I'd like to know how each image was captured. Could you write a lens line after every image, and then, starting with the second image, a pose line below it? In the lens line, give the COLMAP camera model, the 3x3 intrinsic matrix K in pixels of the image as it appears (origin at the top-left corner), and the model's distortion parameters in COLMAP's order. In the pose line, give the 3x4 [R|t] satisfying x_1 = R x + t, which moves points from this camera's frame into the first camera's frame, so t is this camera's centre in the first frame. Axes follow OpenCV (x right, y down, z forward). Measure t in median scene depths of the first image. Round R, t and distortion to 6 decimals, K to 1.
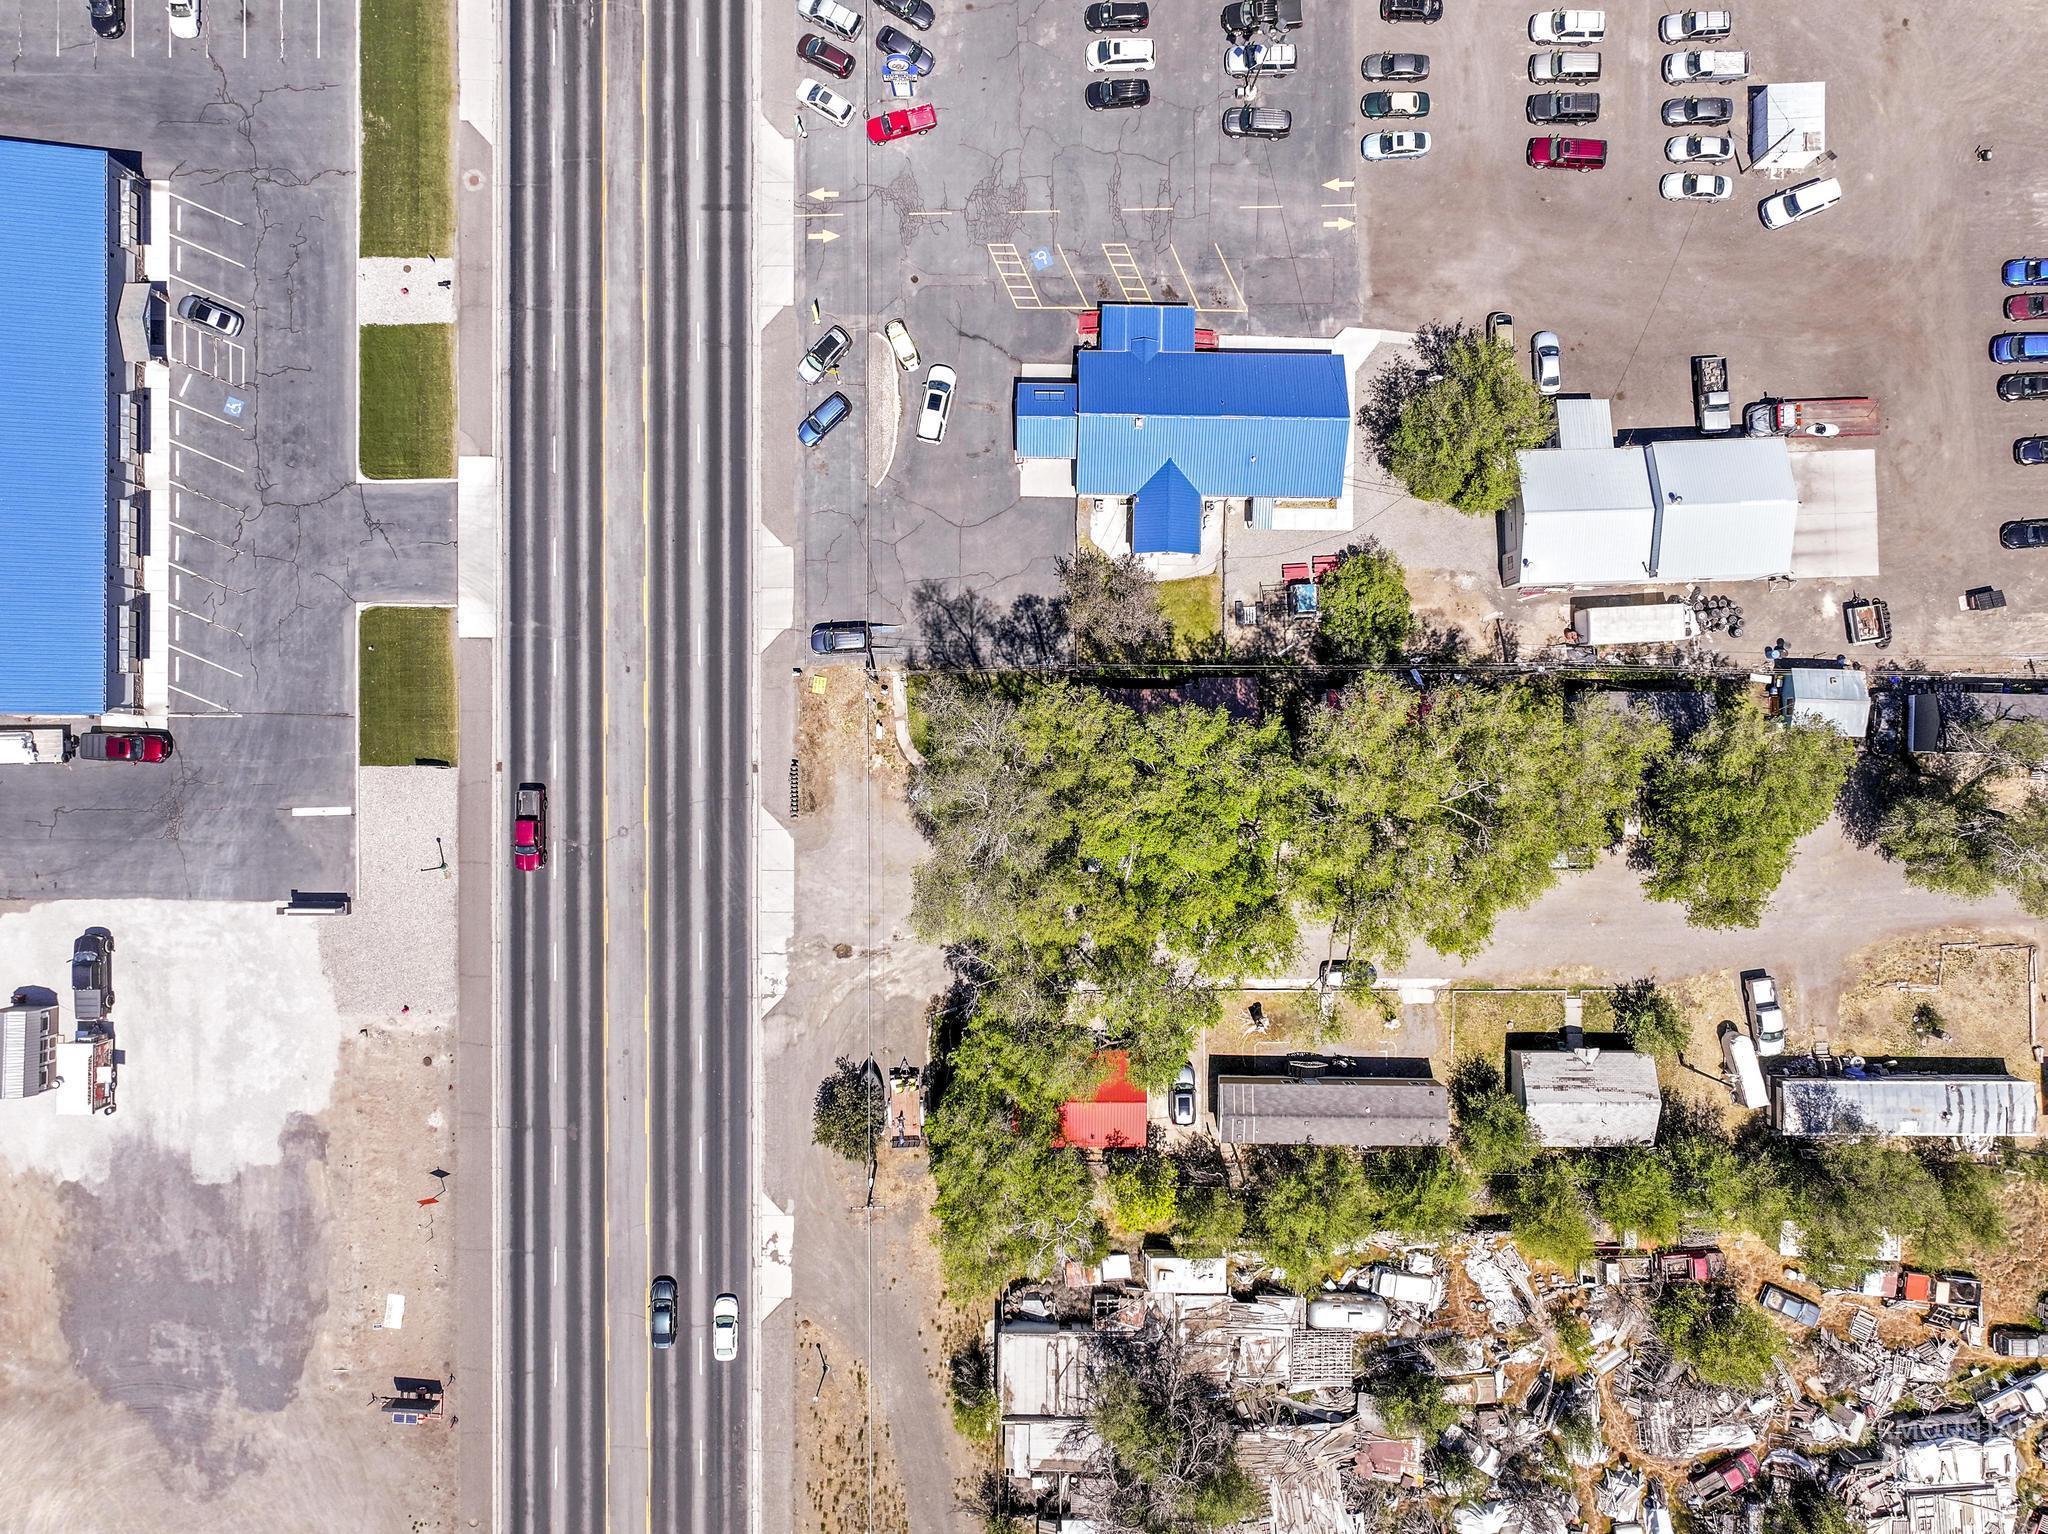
lens RADIAL K [[1436.3, 0, 1041.3], [0, 1436.3, 768.7], [0, 0, 1]] dist [0.004959, 0.004996]
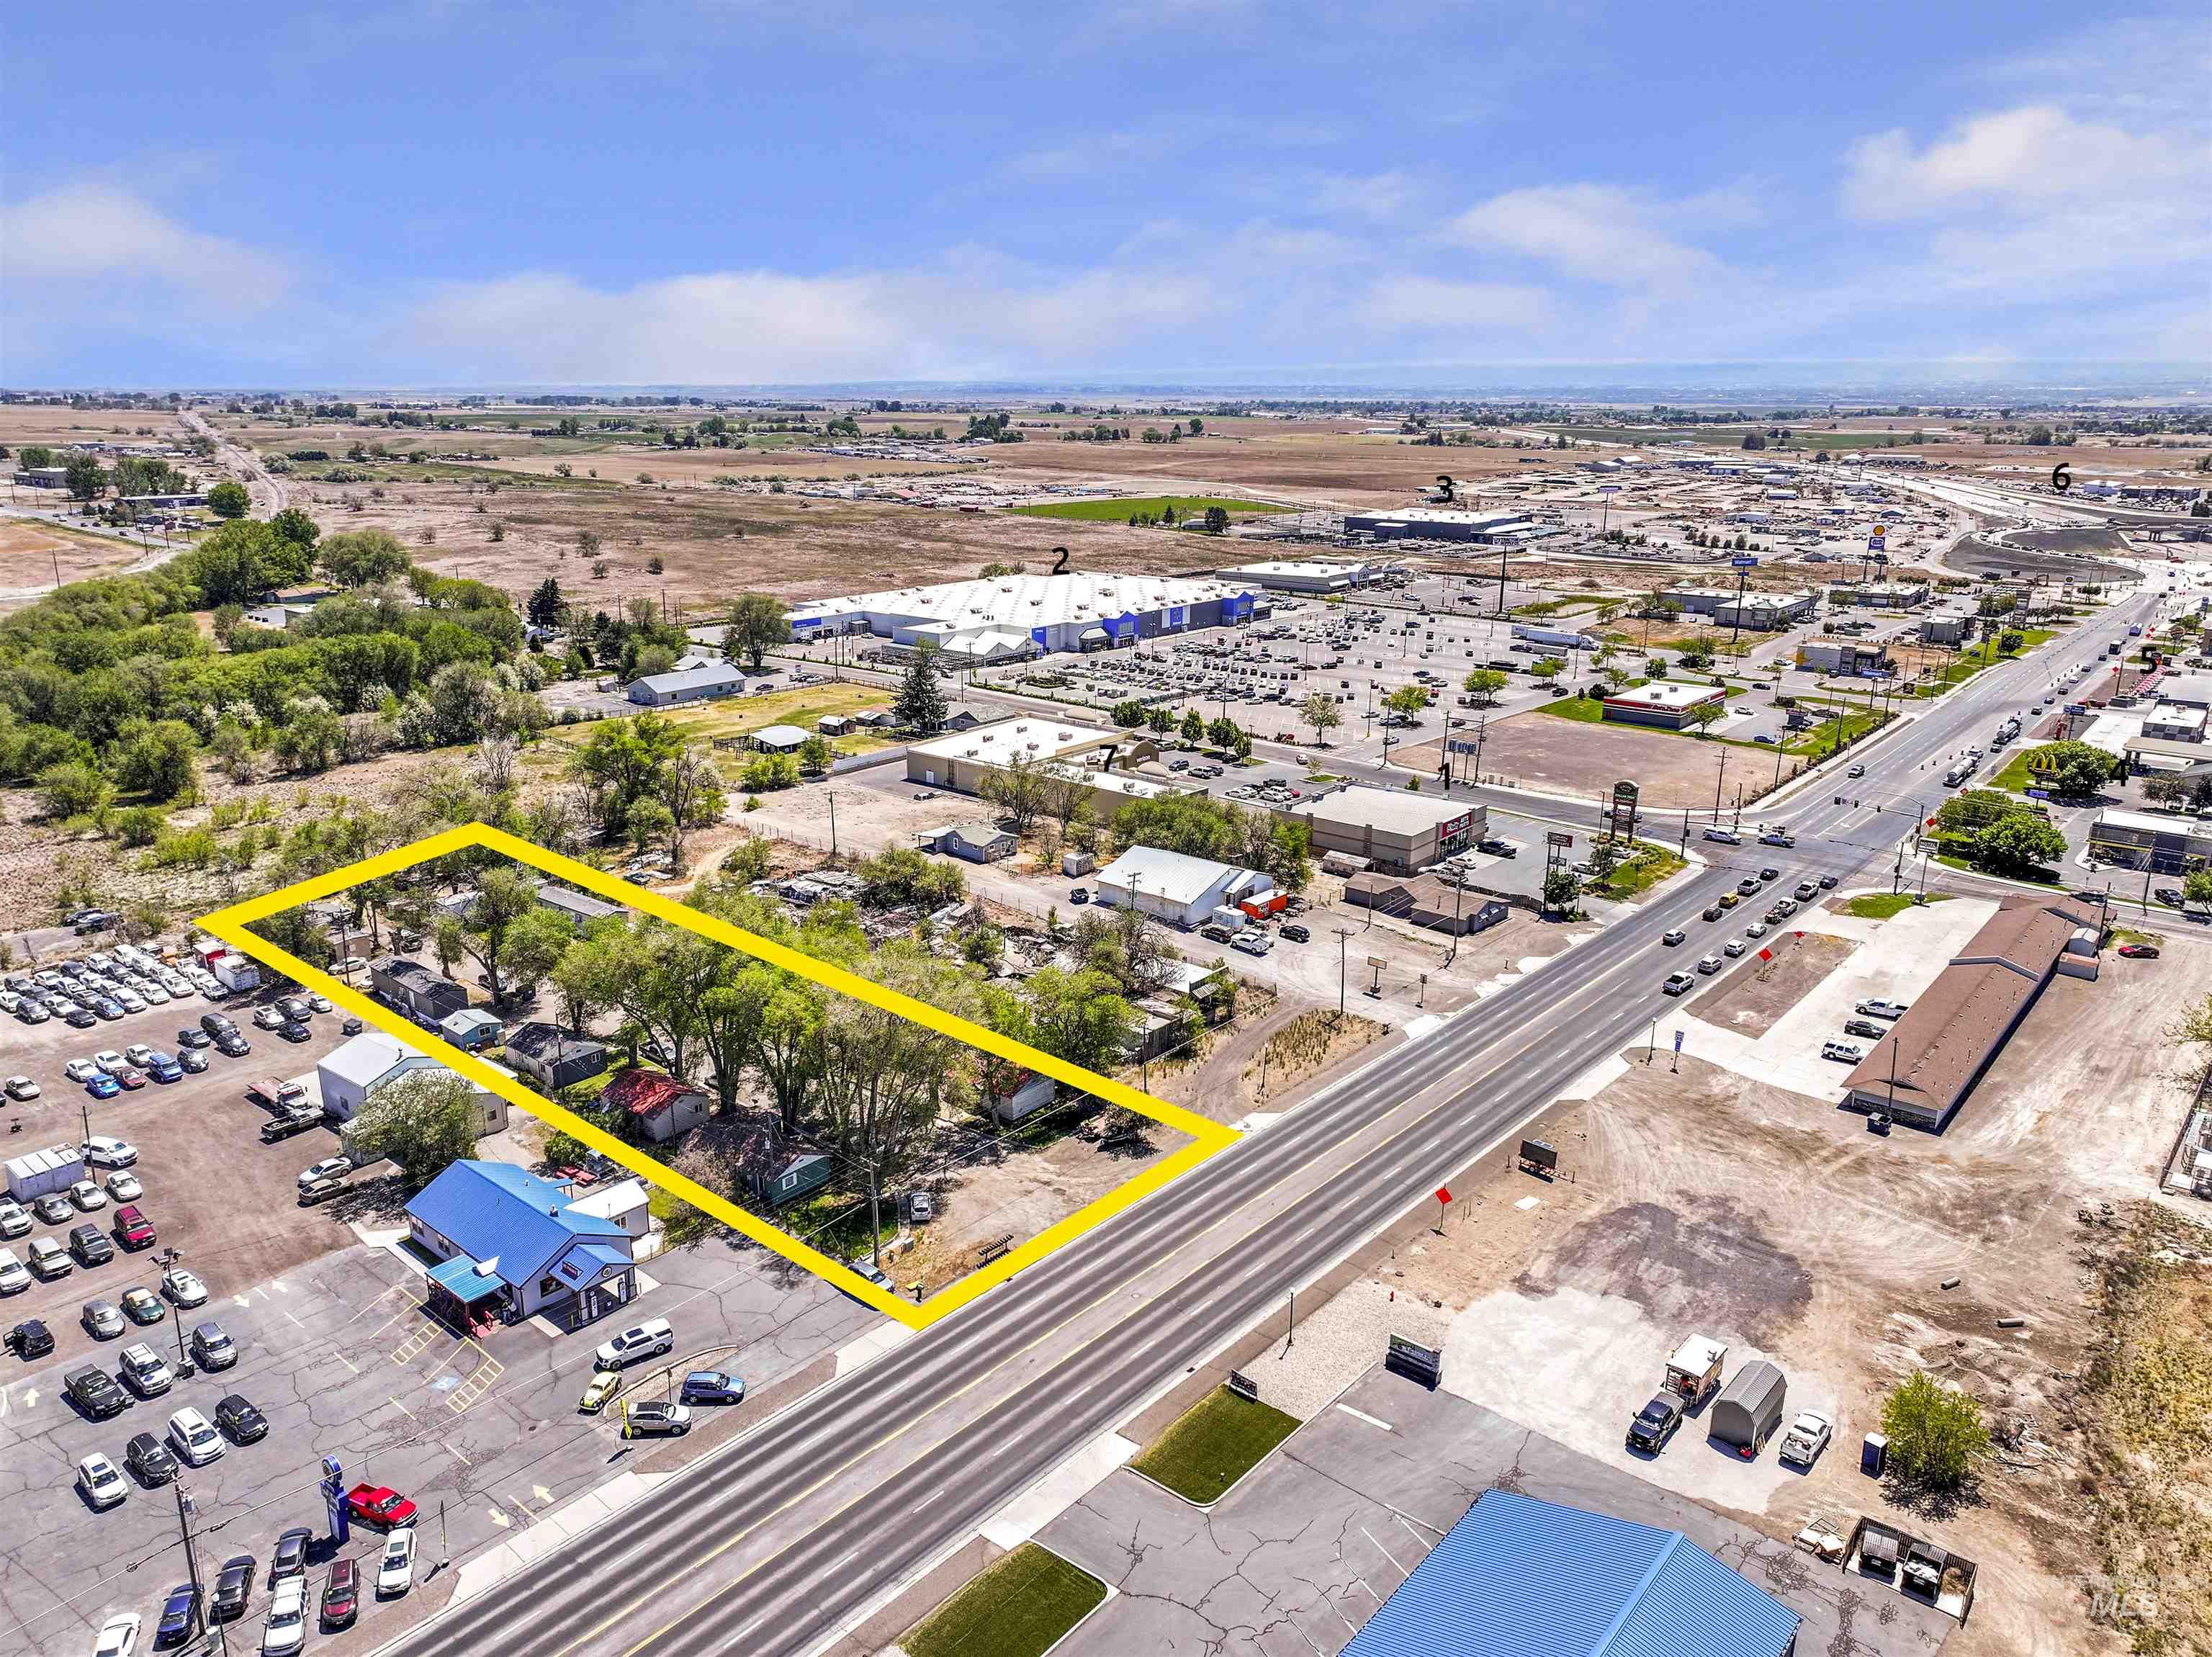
lens RADIAL K [[1562.4, 0, 1114.1], [0, 1562.4, 832.1], [0, 0, 1]] dist [0.010133, 0.003291]
pose [[-0.768110, -0.175239, 0.615872, -0.955291], [0.640292, -0.201510, 0.741229, -0.783649], [-0.005788, 0.963683, 0.266986, 0.337730]]
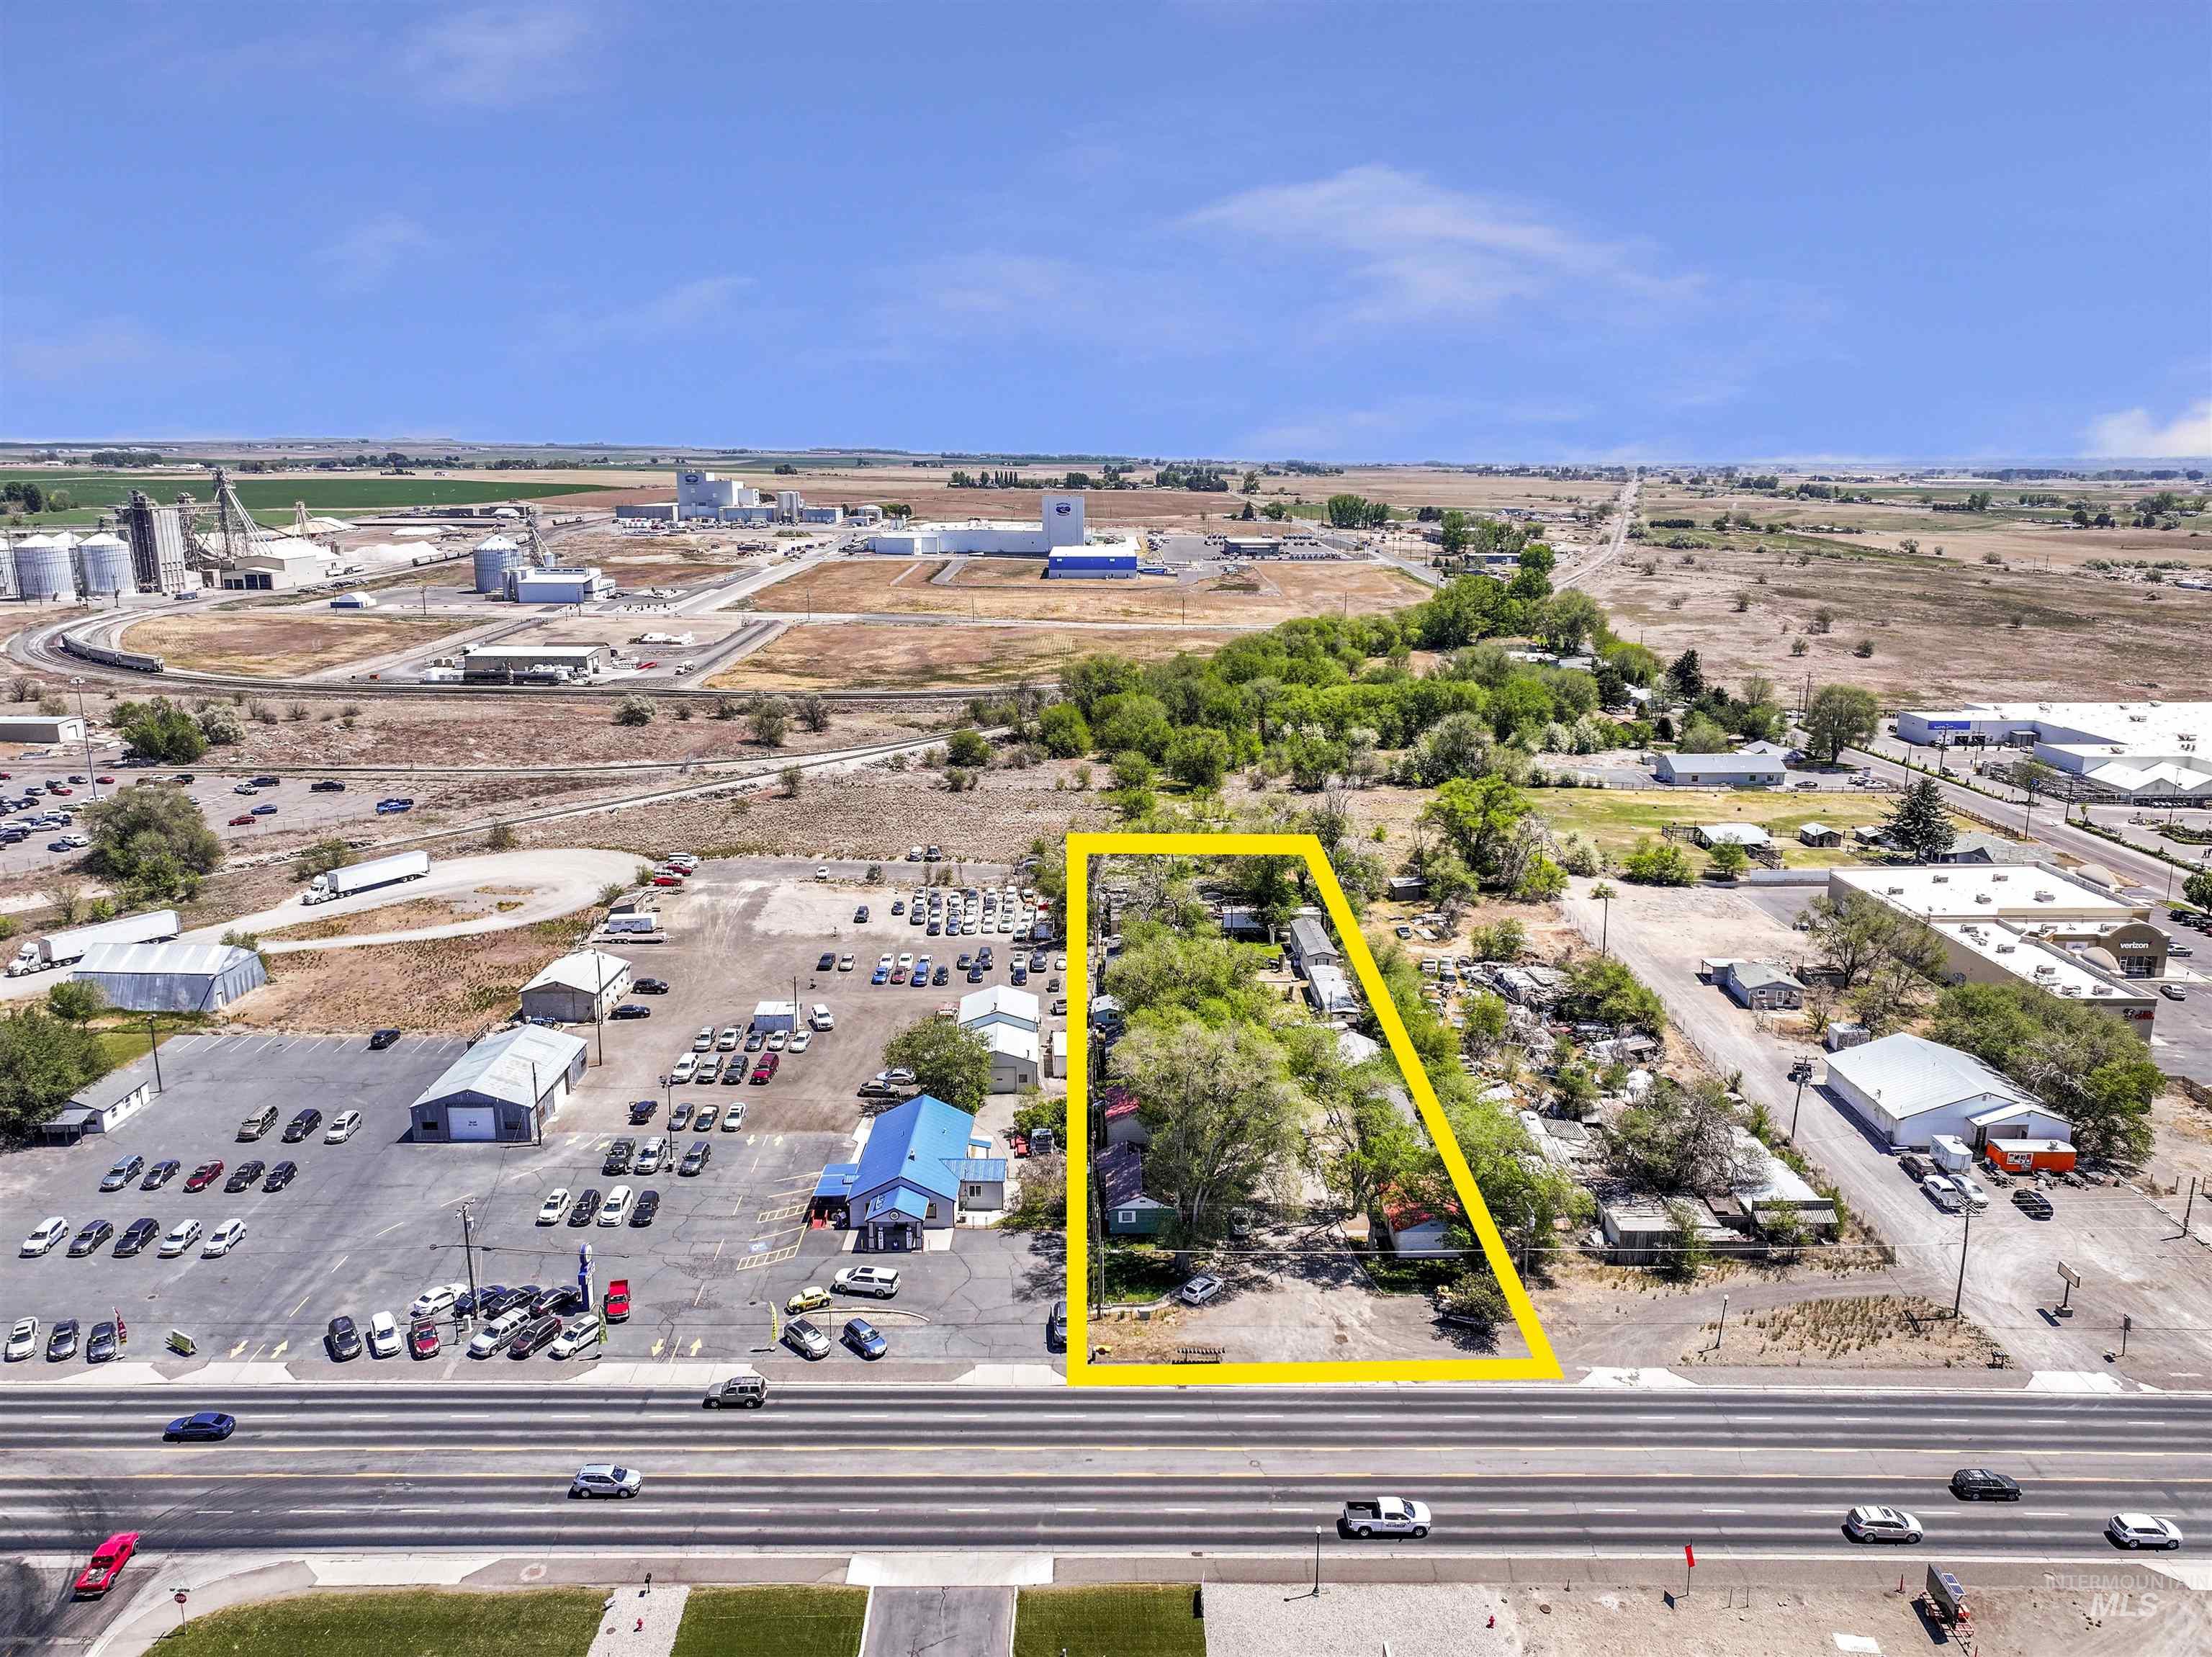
lens RADIAL K [[1553.9, 0, 1112.6], [0, 1553.9, 828.0], [0, 0, 1]] dist [0.006325, 0.005024]
pose [[-0.016576, -0.230943, 0.972826, -1.223088], [0.999808, 0.006337, 0.018541, -0.075558], [-0.010447, 0.972947, 0.230793, 0.334323]]
